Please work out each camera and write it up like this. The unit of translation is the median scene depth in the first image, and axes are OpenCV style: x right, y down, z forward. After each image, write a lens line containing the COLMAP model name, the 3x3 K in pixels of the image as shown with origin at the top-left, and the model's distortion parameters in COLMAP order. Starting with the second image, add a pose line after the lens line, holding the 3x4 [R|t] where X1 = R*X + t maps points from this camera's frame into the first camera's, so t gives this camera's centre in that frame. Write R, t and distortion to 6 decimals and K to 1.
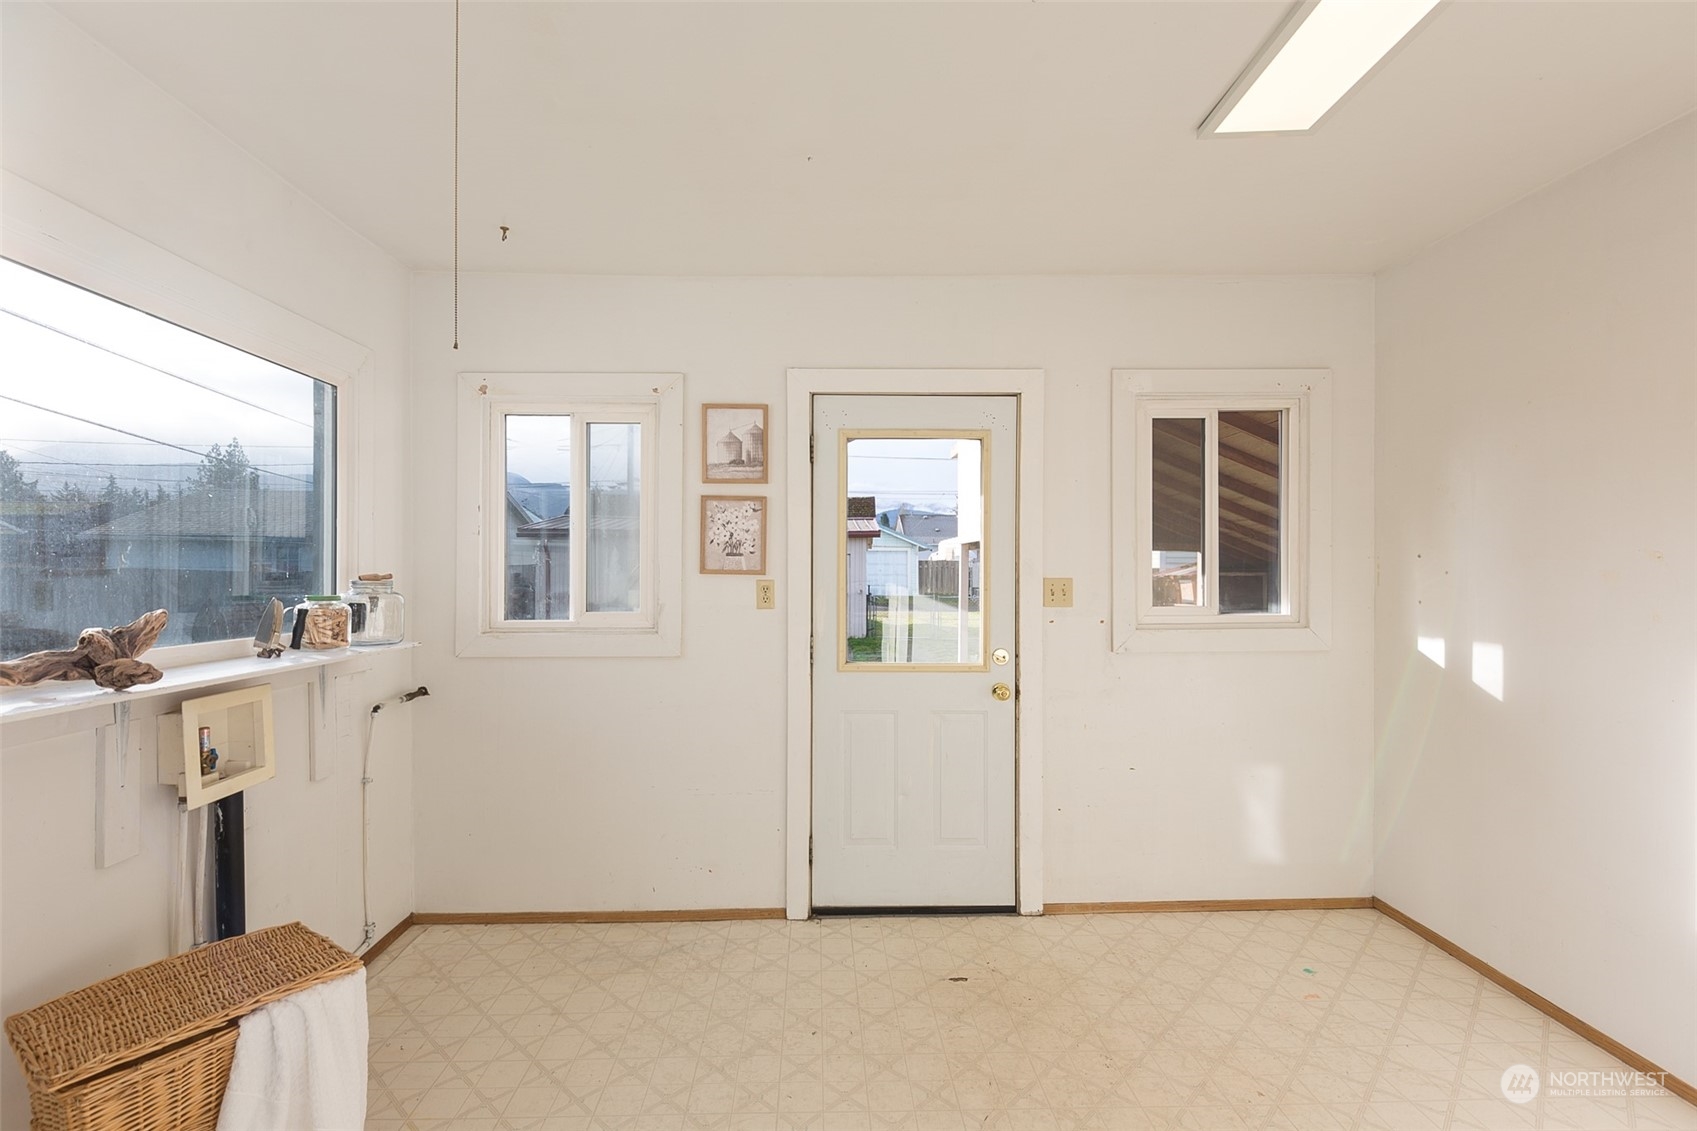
lens RADIAL K [[779.9, 0, 847.3], [0, 779.9, 570.4], [0, 0, 1]] dist [0.008548, -0.010057]
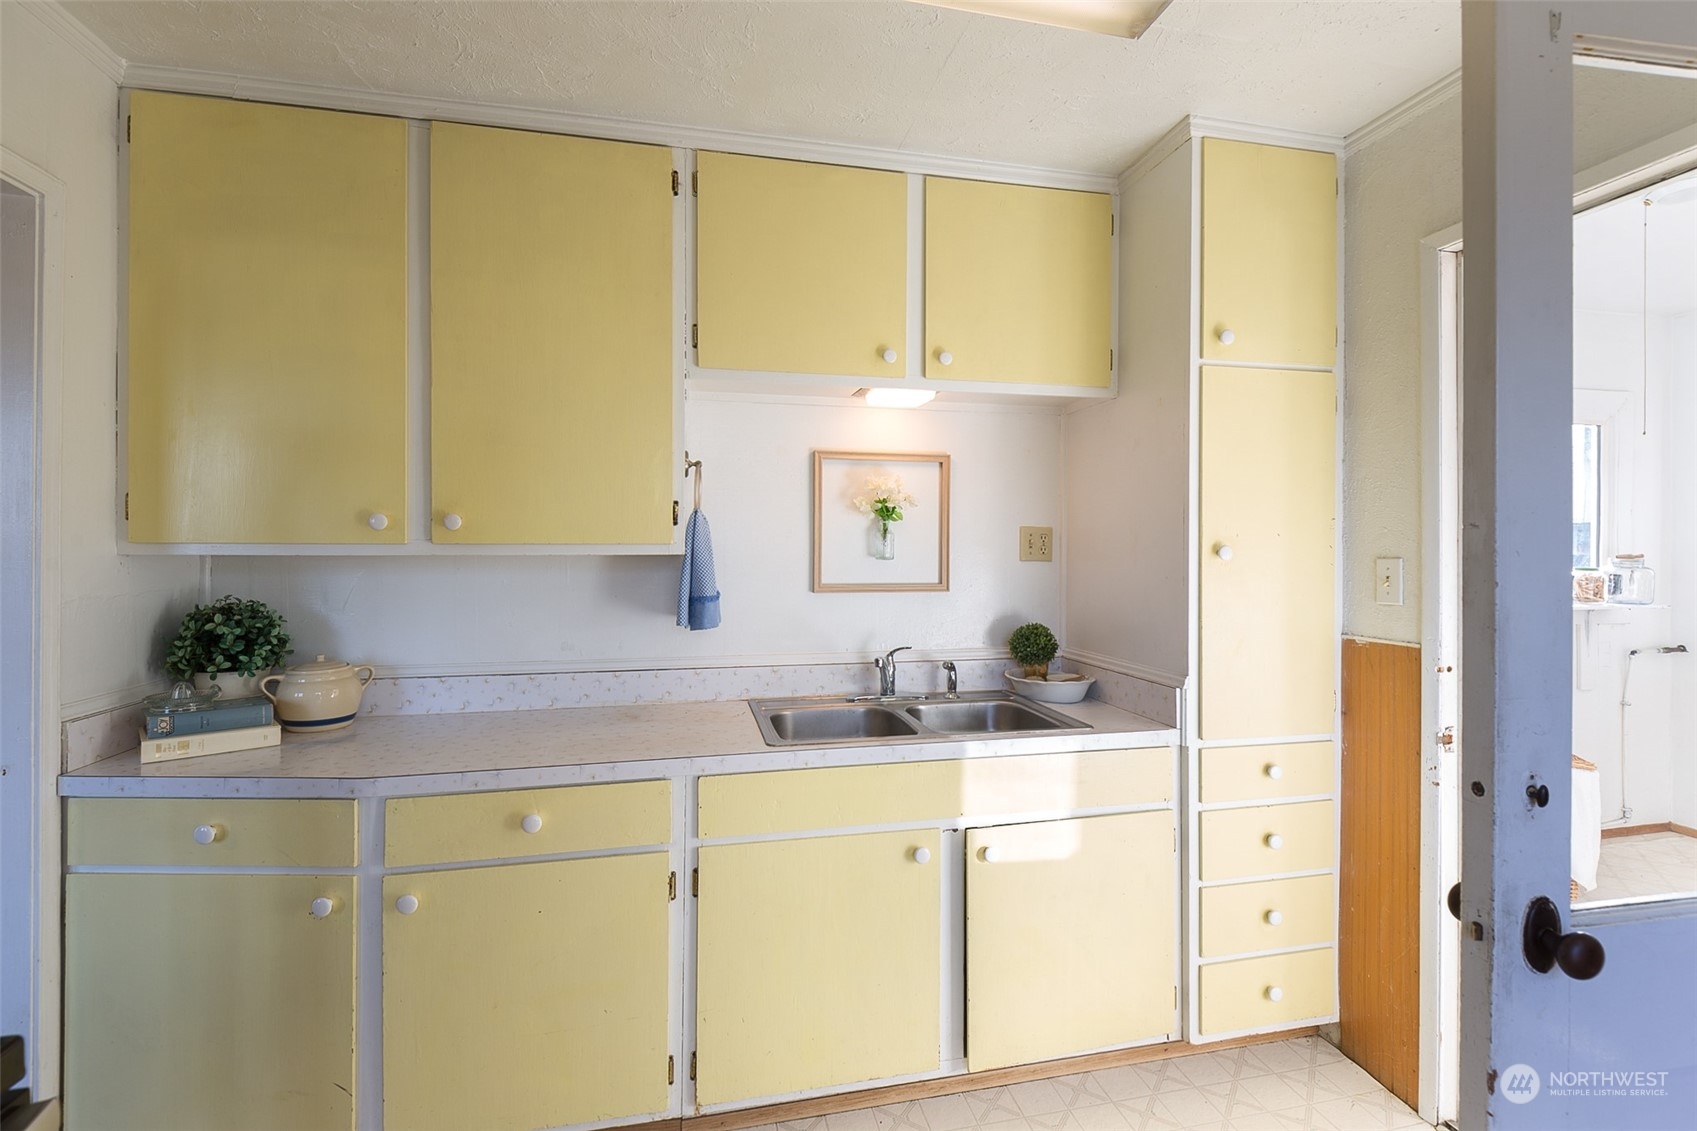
lens RADIAL K [[779.9, 0, 847.4], [0, 779.9, 559.0], [0, 0, 1]] dist [0.008548, -0.010057]
pose [[0.189334, 0.002929, -0.981908, 0.513509], [0.002597, 0.999991, 0.003483, 0.004628], [0.981909, -0.003209, 0.189325, -0.660480]]
